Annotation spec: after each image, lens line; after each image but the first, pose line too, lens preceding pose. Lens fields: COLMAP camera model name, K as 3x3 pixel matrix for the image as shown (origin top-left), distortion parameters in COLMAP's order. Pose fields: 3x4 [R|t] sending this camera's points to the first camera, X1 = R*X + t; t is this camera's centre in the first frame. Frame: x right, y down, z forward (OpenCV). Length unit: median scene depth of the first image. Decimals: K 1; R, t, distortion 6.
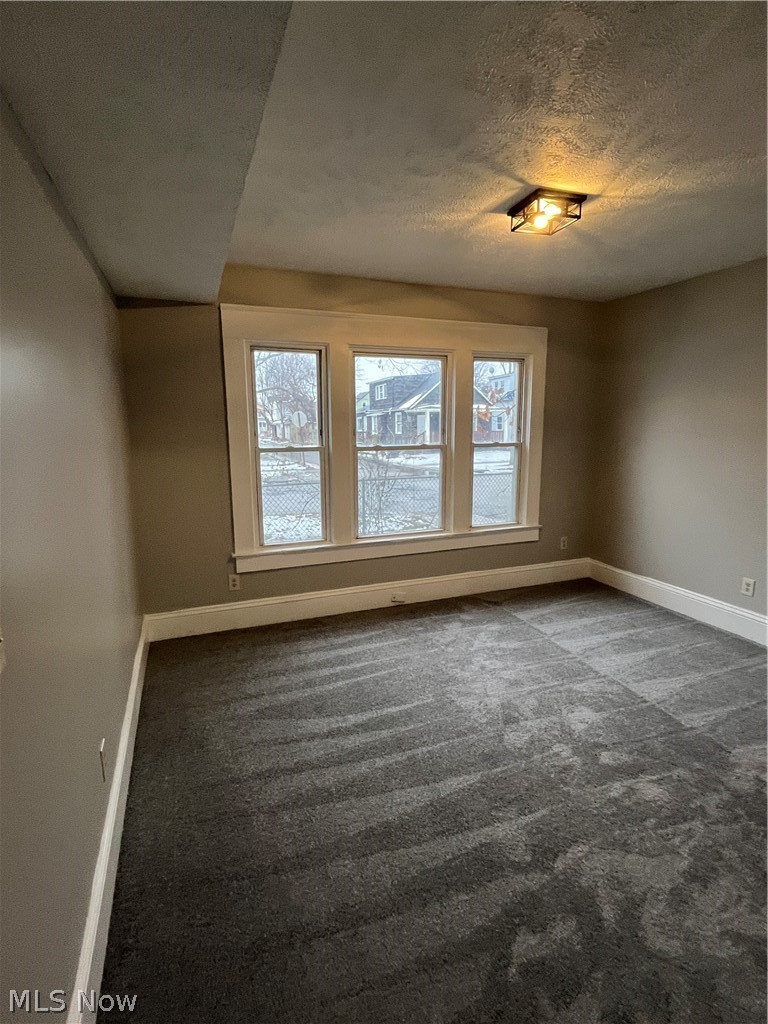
lens RADIAL K [[506.0, 0, 385.1], [0, 506.0, 506.6], [0, 0, 1]] dist [-0.003580, -0.000113]
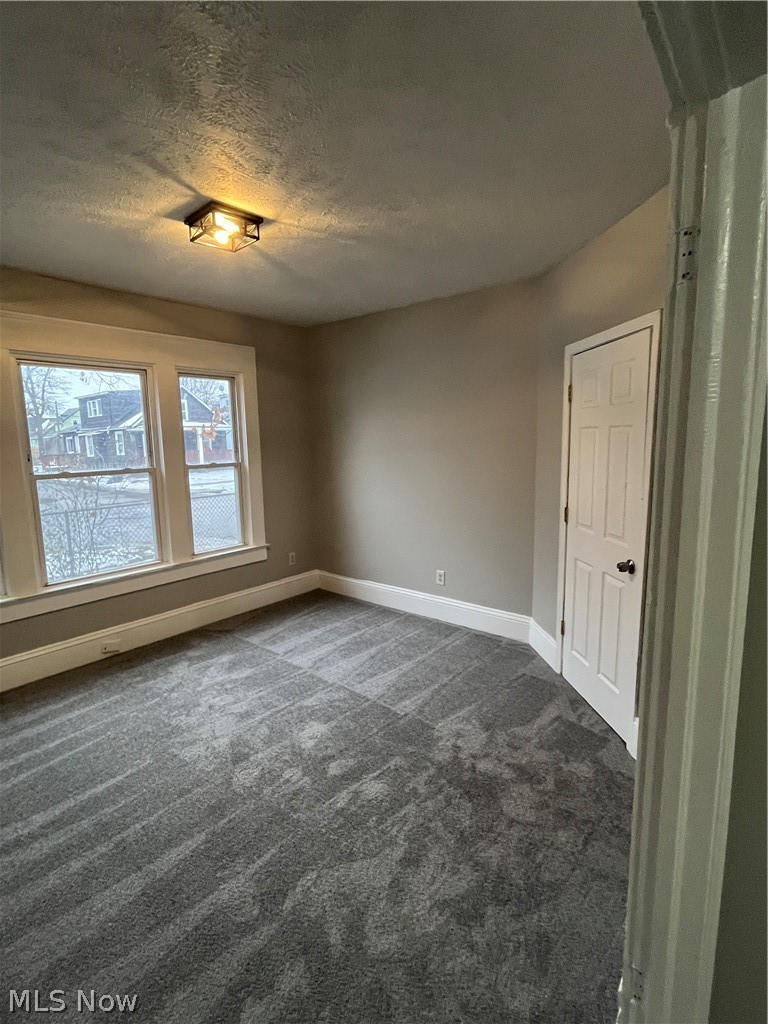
lens RADIAL K [[506.0, 0, 385.1], [0, 506.0, 506.6], [0, 0, 1]] dist [-0.003580, -0.000113]
pose [[0.873735, -0.078097, 0.480091, 0.062991], [0.095047, 0.995411, -0.011055, -0.005571], [-0.477025, 0.055290, 0.877149, 0.022066]]
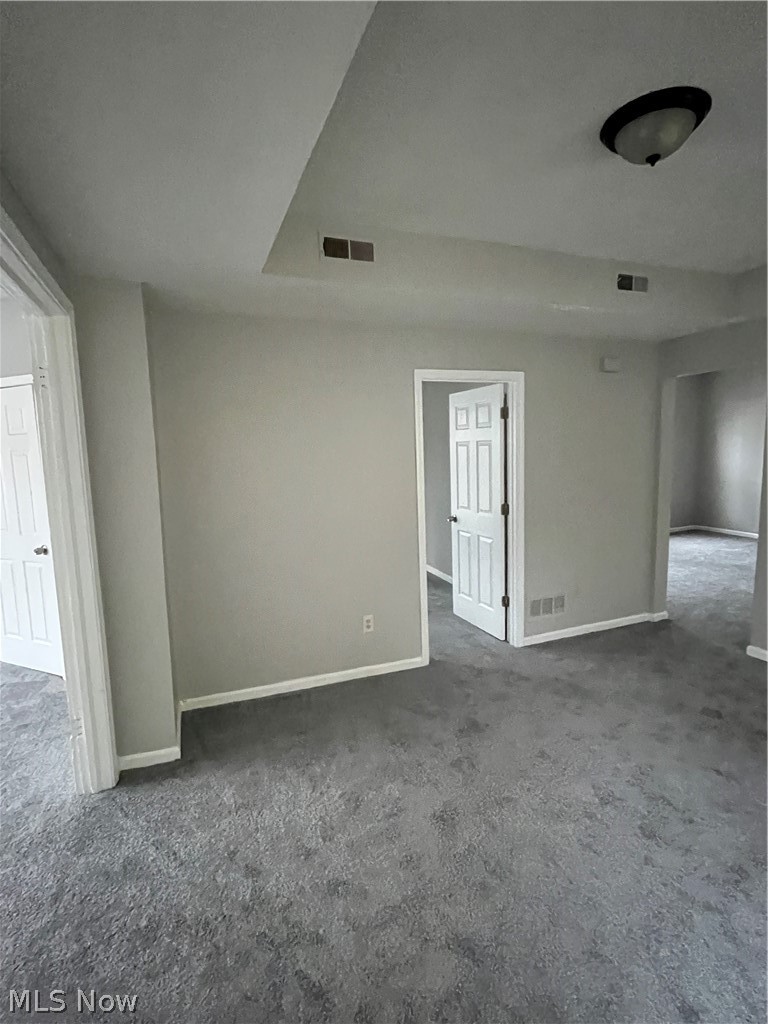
lens RADIAL K [[506.0, 0, 385.1], [0, 506.0, 506.6], [0, 0, 1]] dist [-0.003580, -0.000113]
pose [[-0.005053, -0.111171, 0.993788, -0.316358], [0.200641, 0.973479, 0.109920, 0.043830], [-0.979652, 0.199950, 0.017387, -0.229505]]
